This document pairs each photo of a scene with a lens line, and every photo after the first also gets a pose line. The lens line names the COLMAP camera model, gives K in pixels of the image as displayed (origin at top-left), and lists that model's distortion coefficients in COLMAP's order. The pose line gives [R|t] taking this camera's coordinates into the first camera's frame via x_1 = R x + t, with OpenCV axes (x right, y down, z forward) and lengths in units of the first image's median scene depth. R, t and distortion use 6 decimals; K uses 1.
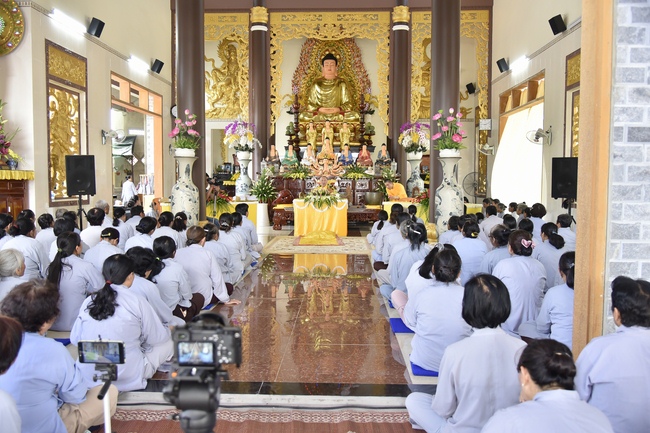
lens RADIAL K [[571.1, 0, 319.8], [0, 571.1, 218.7], [0, 0, 1]] dist [-0.028912, 0.009799]
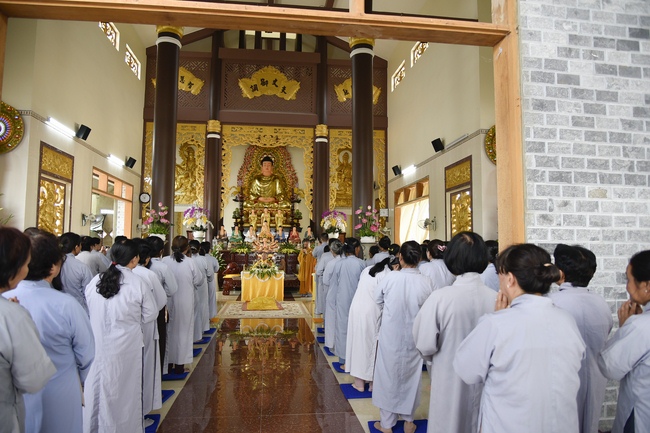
lens RADIAL K [[437.6, 0, 318.6], [0, 437.6, 217.8], [0, 0, 1]] dist [-0.040914, 0.009557]
pose [[0.987823, 0.015279, 0.154831, -0.022415], [0.005616, 0.991015, -0.133629, -0.017004], [-0.155482, 0.132872, 0.978862, 0.015780]]
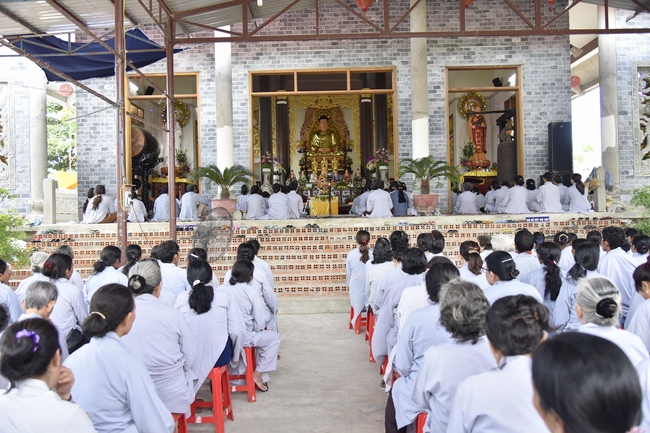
lens RADIAL K [[571.1, 0, 325.2], [0, 571.1, 215.3], [0, 0, 1]] dist [-0.028912, 0.009799]
pose [[0.999014, -0.025544, 0.036323, -0.051173], [0.028094, 0.997043, -0.071520, 0.127467], [-0.034388, 0.072470, 0.996778, -0.690304]]
